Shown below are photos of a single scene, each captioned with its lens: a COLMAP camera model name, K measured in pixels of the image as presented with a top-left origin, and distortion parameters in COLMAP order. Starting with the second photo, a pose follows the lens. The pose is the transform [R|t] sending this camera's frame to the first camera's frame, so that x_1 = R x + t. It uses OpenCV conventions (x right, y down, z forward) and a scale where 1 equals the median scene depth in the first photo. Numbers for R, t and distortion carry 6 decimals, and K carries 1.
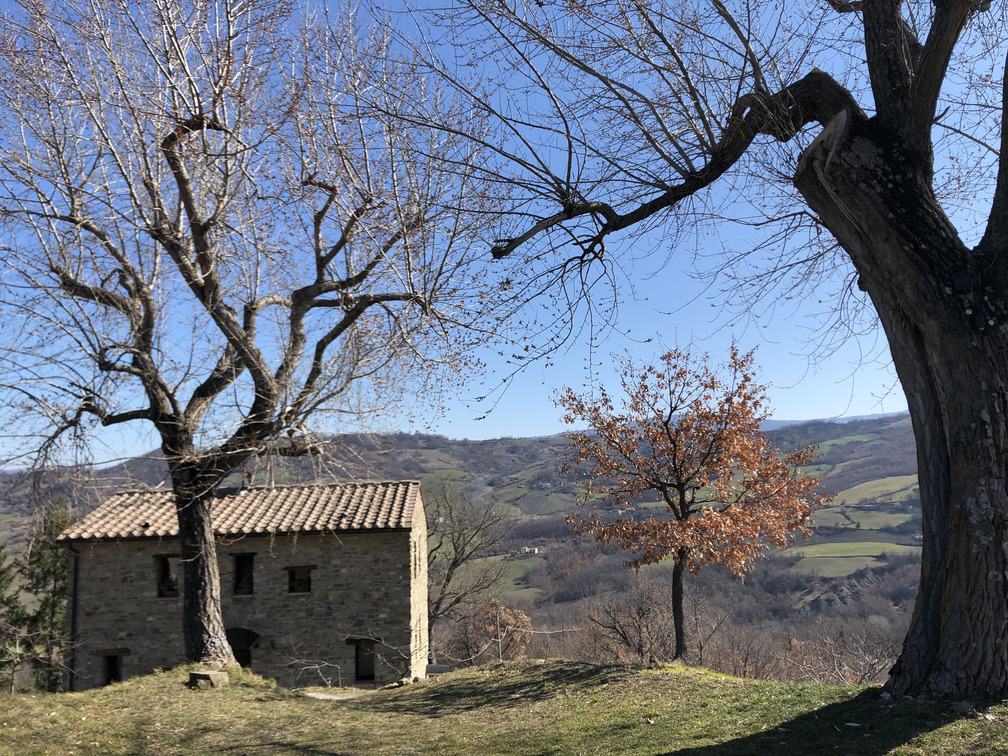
lens RADIAL K [[881.7, 0, 504.0], [0, 881.7, 378.0], [0, 0, 1]] dist [0.078563, -0.002166]
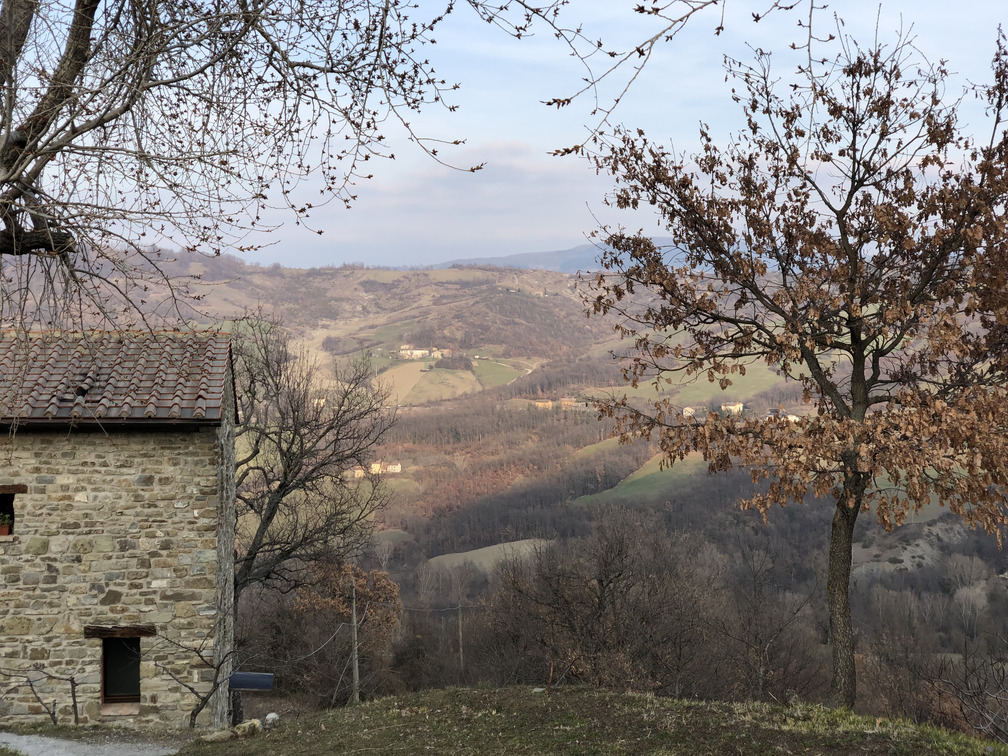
lens RADIAL K [[1547.5, 0, 504.0], [0, 1547.5, 378.0], [0, 0, 1]] dist [0.153390, -0.075280]
pose [[0.993150, 0.034740, 0.111560, -0.042616], [-0.049456, 0.990018, 0.131981, 0.018864], [-0.105861, -0.136594, 0.984955, 0.099465]]
